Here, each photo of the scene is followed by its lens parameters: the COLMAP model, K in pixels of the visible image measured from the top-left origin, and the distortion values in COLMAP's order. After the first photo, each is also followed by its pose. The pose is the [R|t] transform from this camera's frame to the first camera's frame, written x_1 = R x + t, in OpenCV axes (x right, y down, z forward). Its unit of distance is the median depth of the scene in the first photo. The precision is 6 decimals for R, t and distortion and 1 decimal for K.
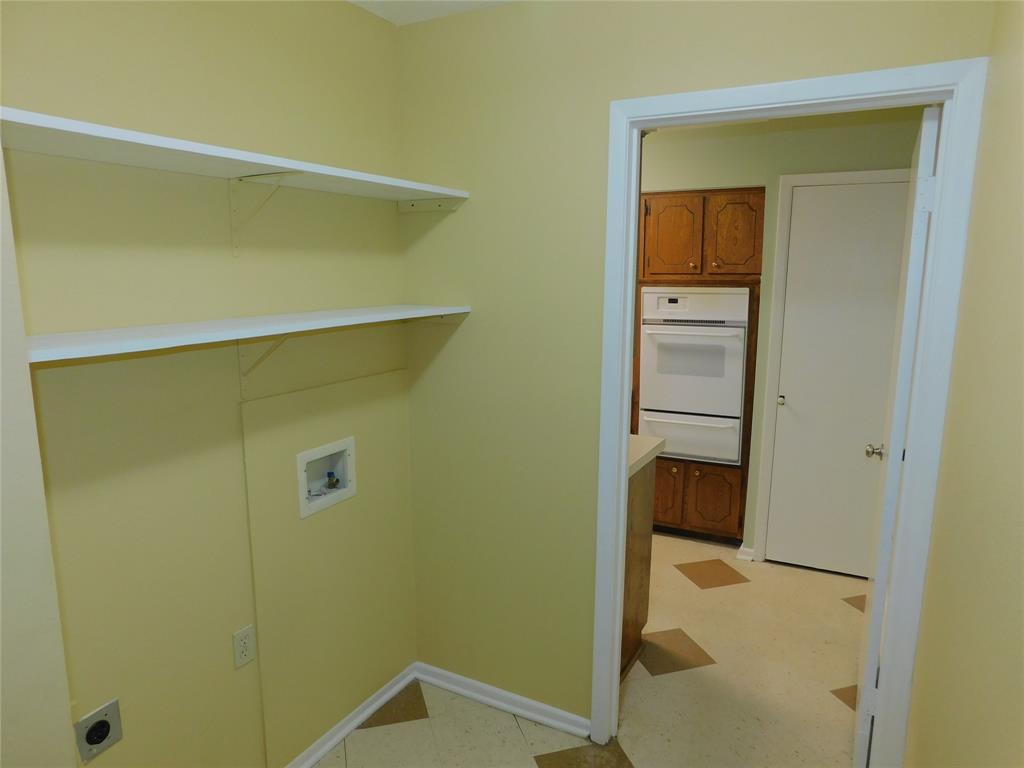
lens RADIAL K [[675.5, 0, 514.4], [0, 675.5, 382.9], [0, 0, 1]] dist [-0.073329, 0.057761]
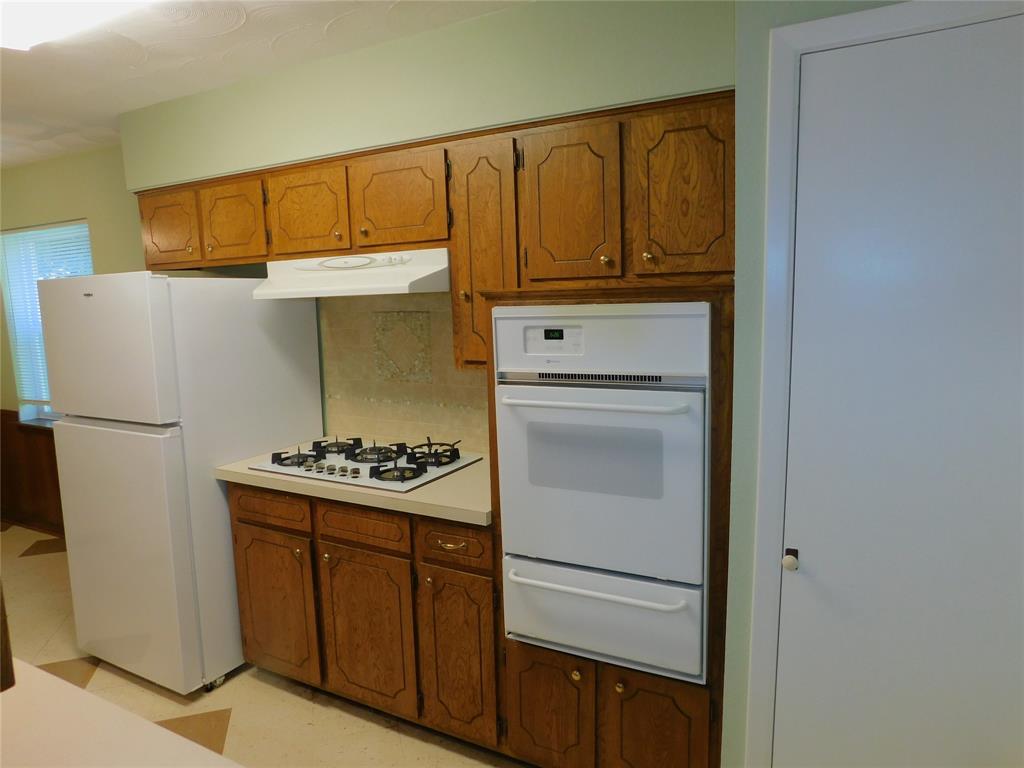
lens RADIAL K [[675.5, 0, 514.4], [0, 675.5, 382.9], [0, 0, 1]] dist [-0.073329, 0.057761]
pose [[0.999437, -0.029381, -0.016190, 0.210545], [0.029004, 0.999314, -0.023040, -0.076110], [0.016856, 0.022558, 0.999603, 0.513758]]
